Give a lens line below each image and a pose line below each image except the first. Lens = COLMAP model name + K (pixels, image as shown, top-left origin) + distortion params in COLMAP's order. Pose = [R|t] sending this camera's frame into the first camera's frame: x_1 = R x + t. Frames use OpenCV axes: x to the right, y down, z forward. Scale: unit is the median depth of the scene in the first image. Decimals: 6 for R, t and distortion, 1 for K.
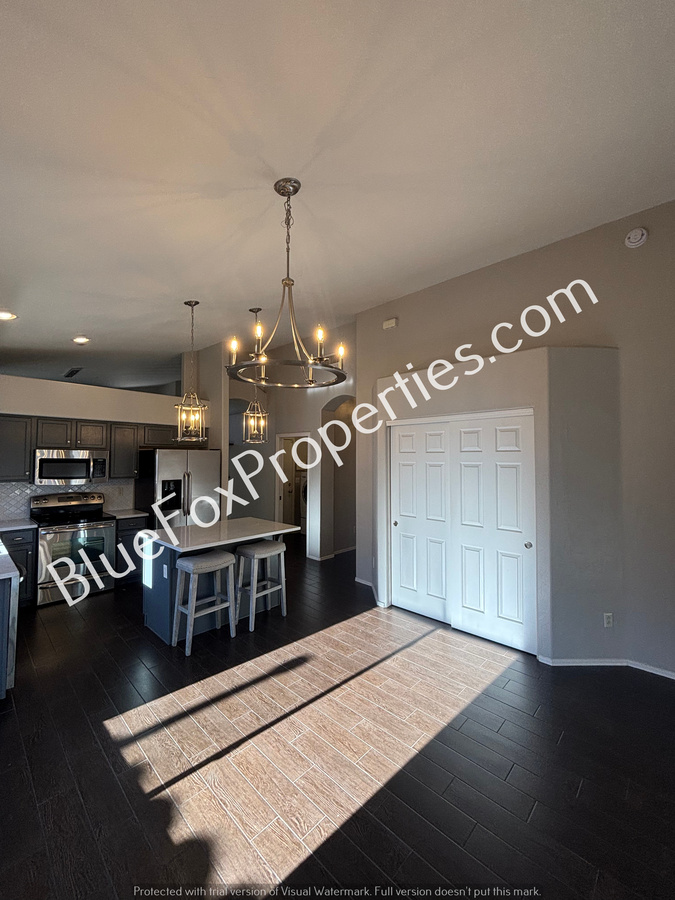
lens RADIAL K [[363.4, 0, 343.9], [0, 363.4, 449.5], [0, 0, 1]] dist [-0.001716, -0.000044]
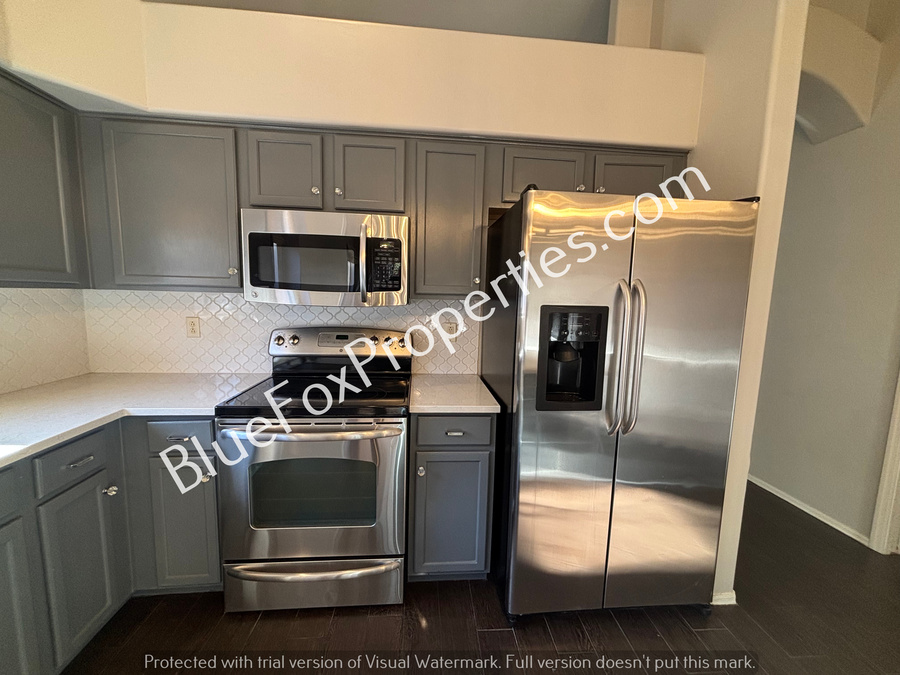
lens RADIAL K [[363.4, 0, 451.5], [0, 363.4, 338.5], [0, 0, 1]] dist [-0.001716, -0.000044]
pose [[0.747773, 0.094630, -0.657176, -0.505816], [-0.005969, 0.990709, 0.135864, 0.099812], [0.663927, -0.097673, 0.741391, 1.027811]]
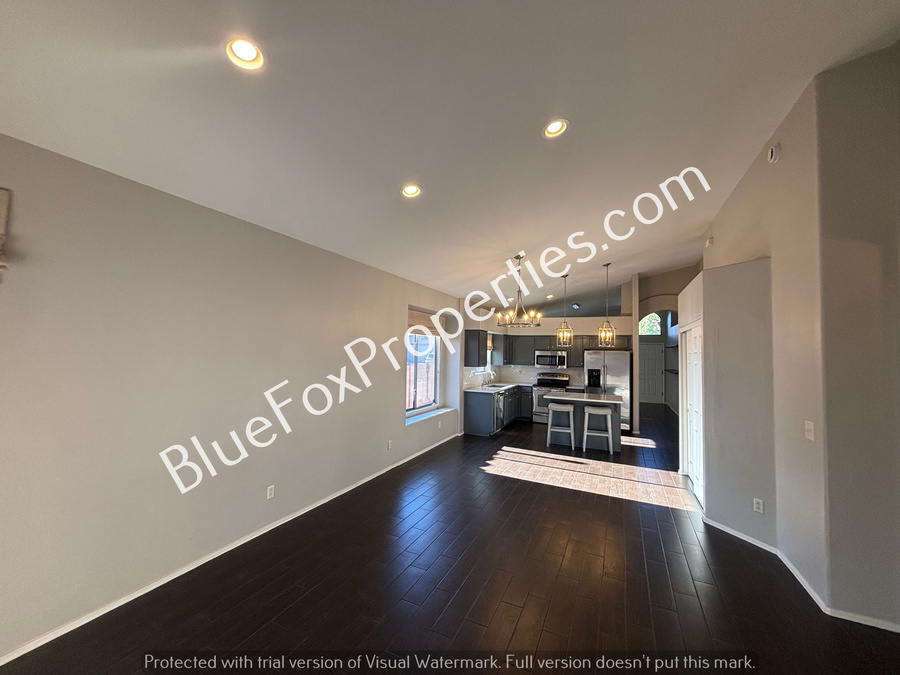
lens RADIAL K [[363.4, 0, 449.7], [0, 363.4, 338.5], [0, 0, 1]] dist [-0.001716, -0.000044]
pose [[0.310822, -0.033459, -0.949879, 1.282562], [0.000620, 0.999387, -0.035000, 0.002271], [0.950468, 0.010290, 0.310652, -0.200358]]
